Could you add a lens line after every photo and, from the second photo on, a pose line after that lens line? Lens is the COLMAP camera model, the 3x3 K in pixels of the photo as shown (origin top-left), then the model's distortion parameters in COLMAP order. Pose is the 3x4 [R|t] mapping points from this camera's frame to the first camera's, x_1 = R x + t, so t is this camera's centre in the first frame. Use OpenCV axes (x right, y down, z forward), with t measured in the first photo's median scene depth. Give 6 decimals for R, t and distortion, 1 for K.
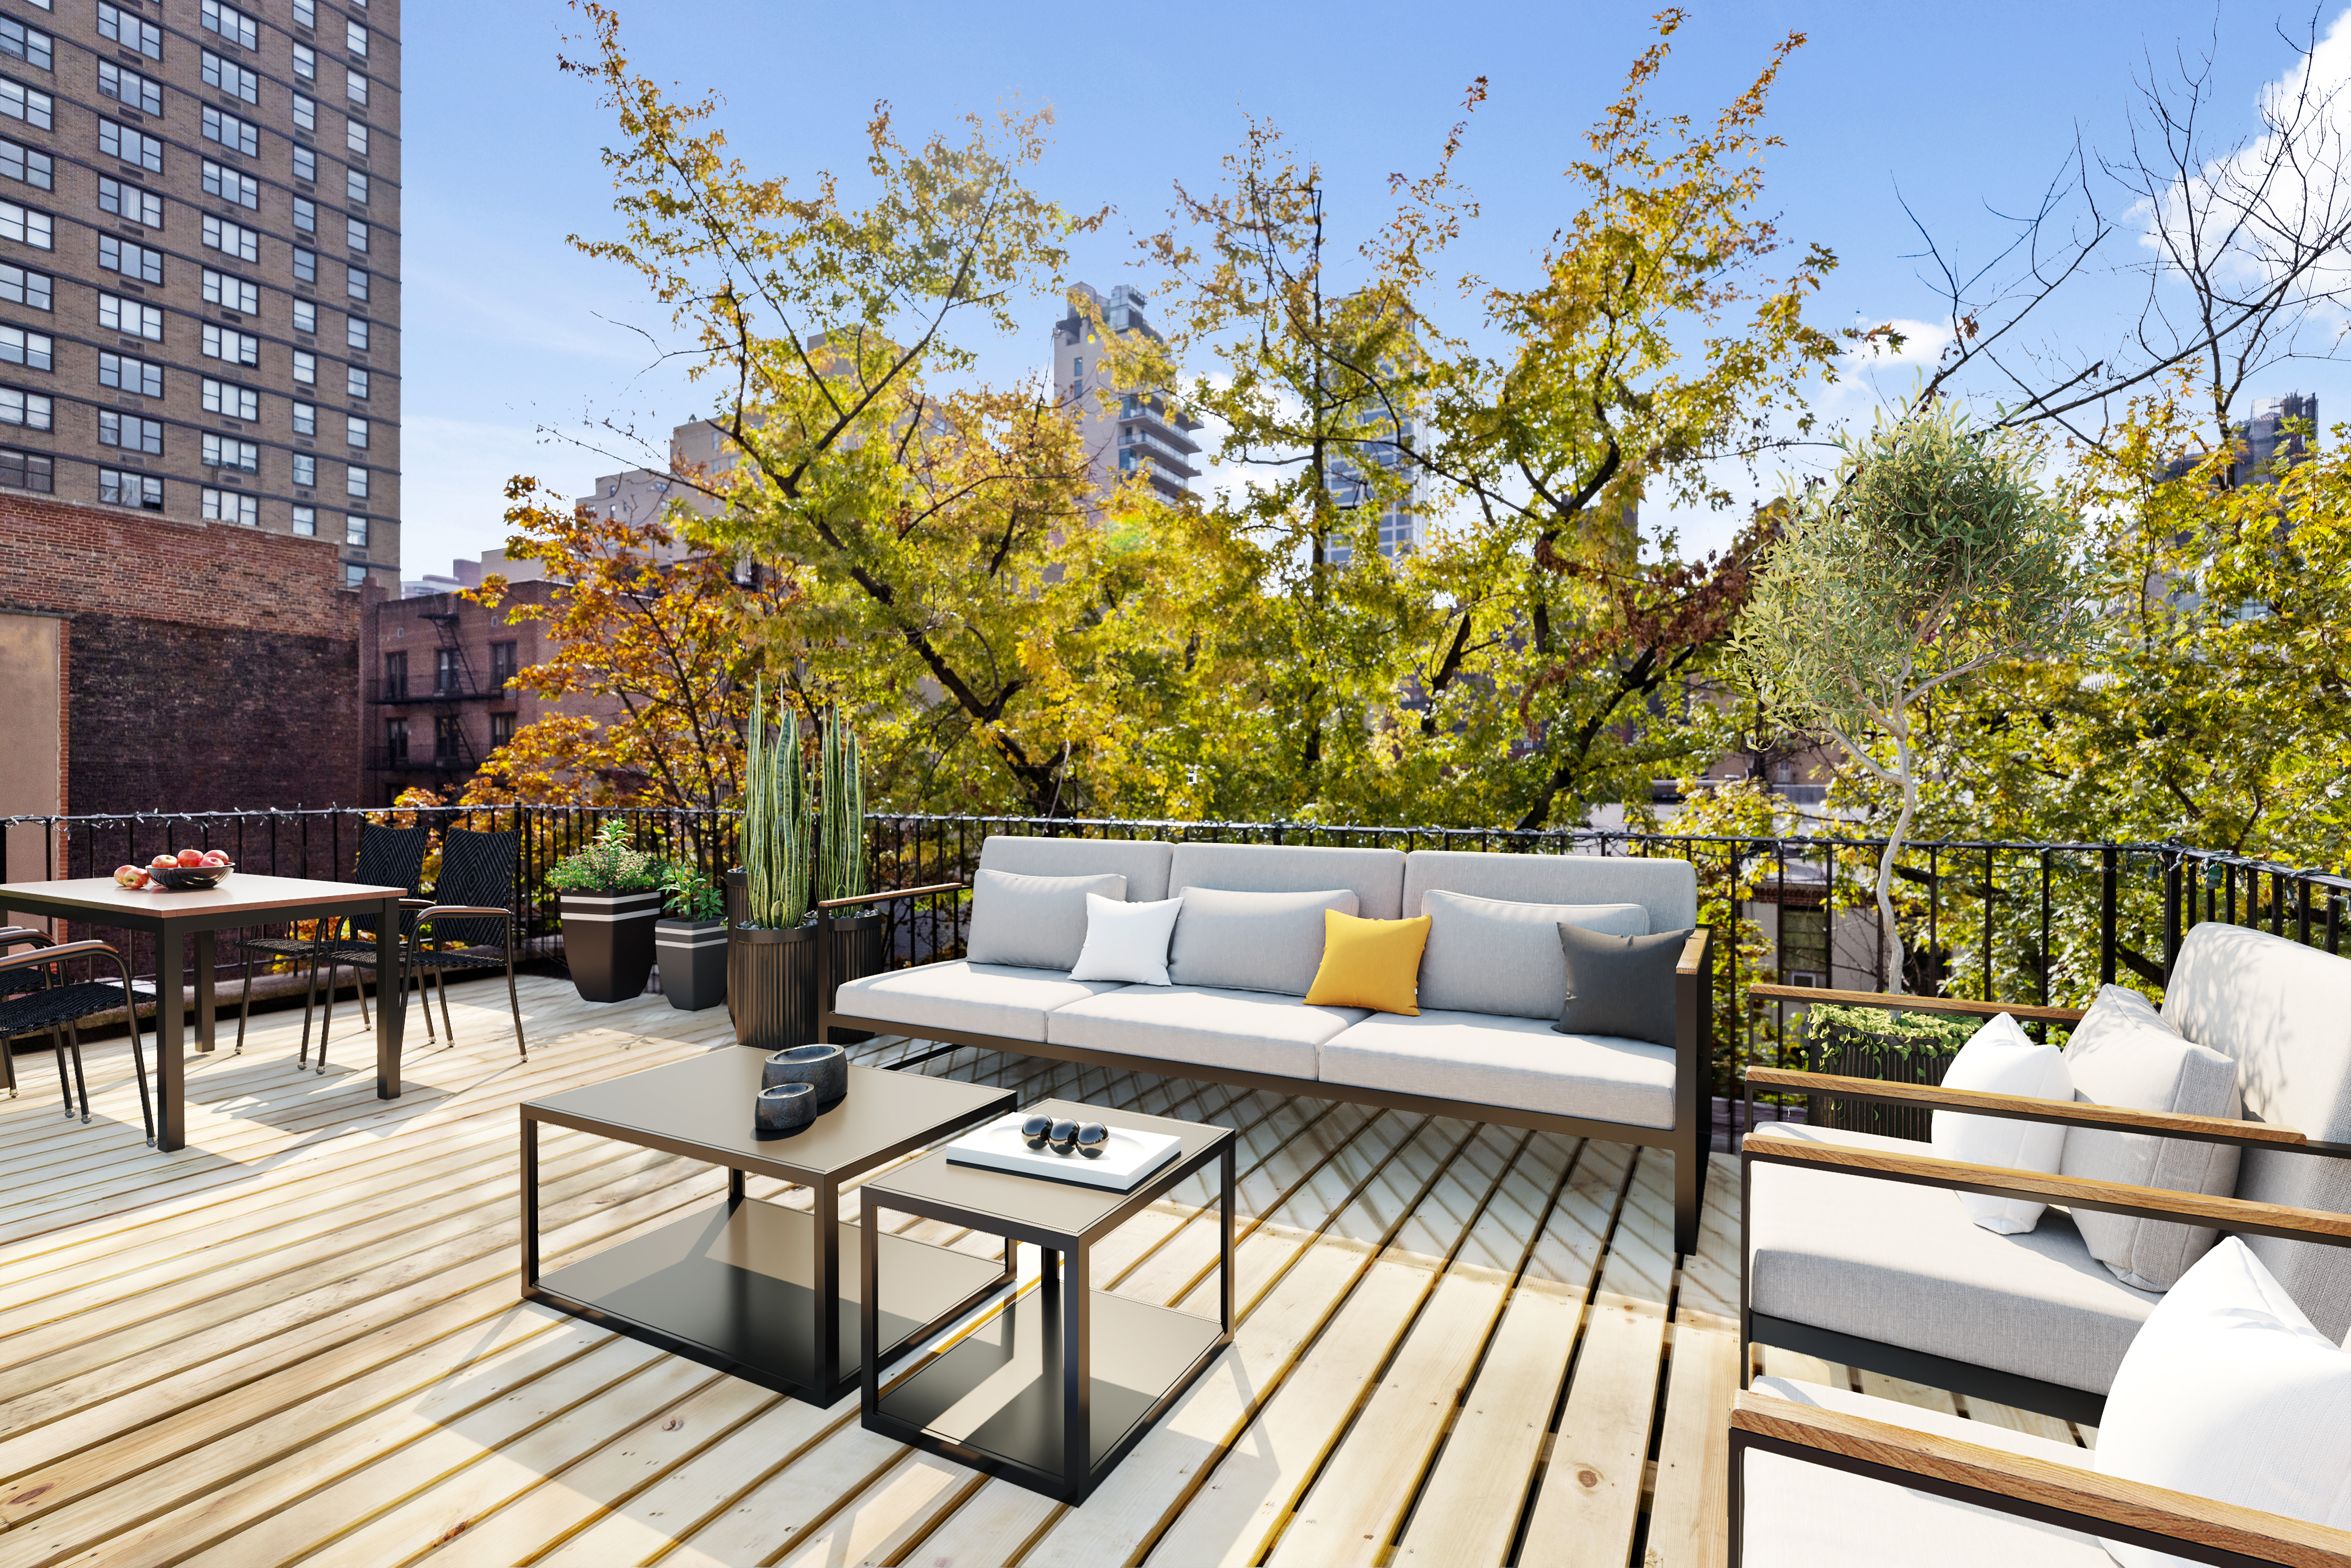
lens RADIAL K [[1082.6, 0, 1175.4], [0, 1082.6, 782.5], [0, 0, 1]] dist [0.003126, 0.000294]
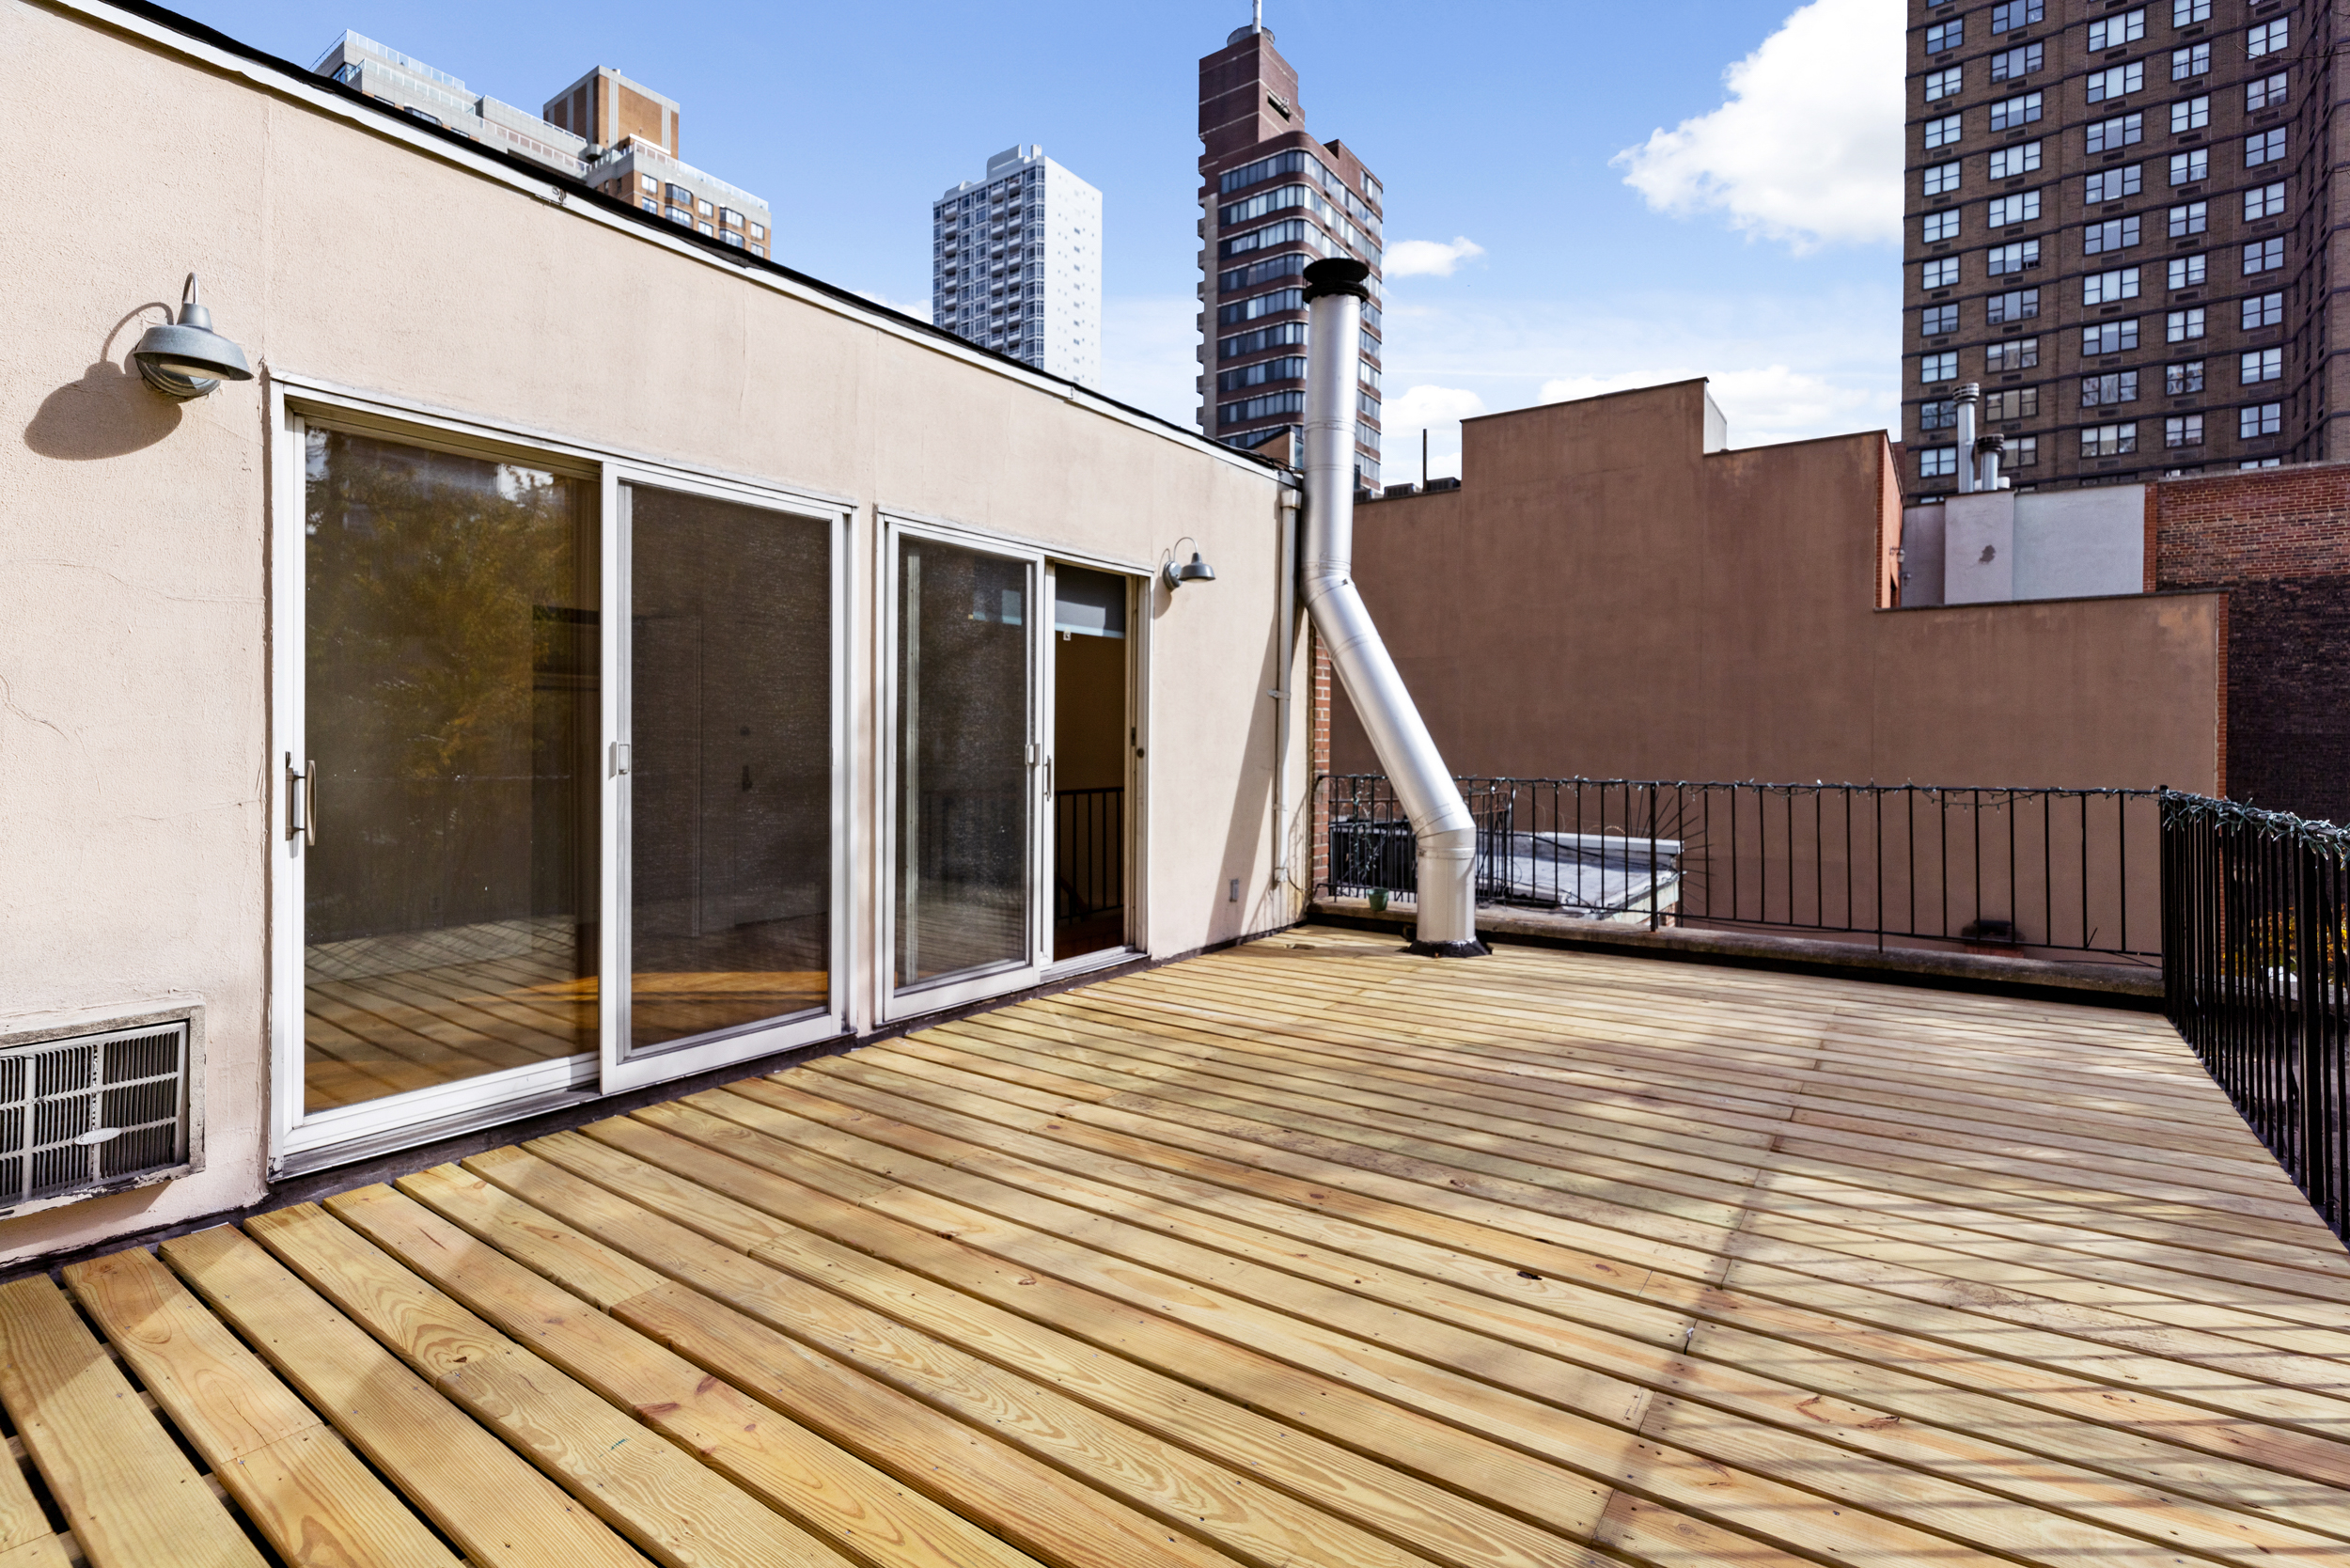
lens RADIAL K [[1082.2, 0, 1175.2], [0, 1082.2, 762.2], [0, 0, 1]] dist [0.003126, 0.000294]
pose [[-0.130744, 0.011548, -0.991349, 0.554177], [-0.005772, 0.999906, 0.012409, -0.005906], [0.991399, 0.007345, -0.130665, 1.025807]]
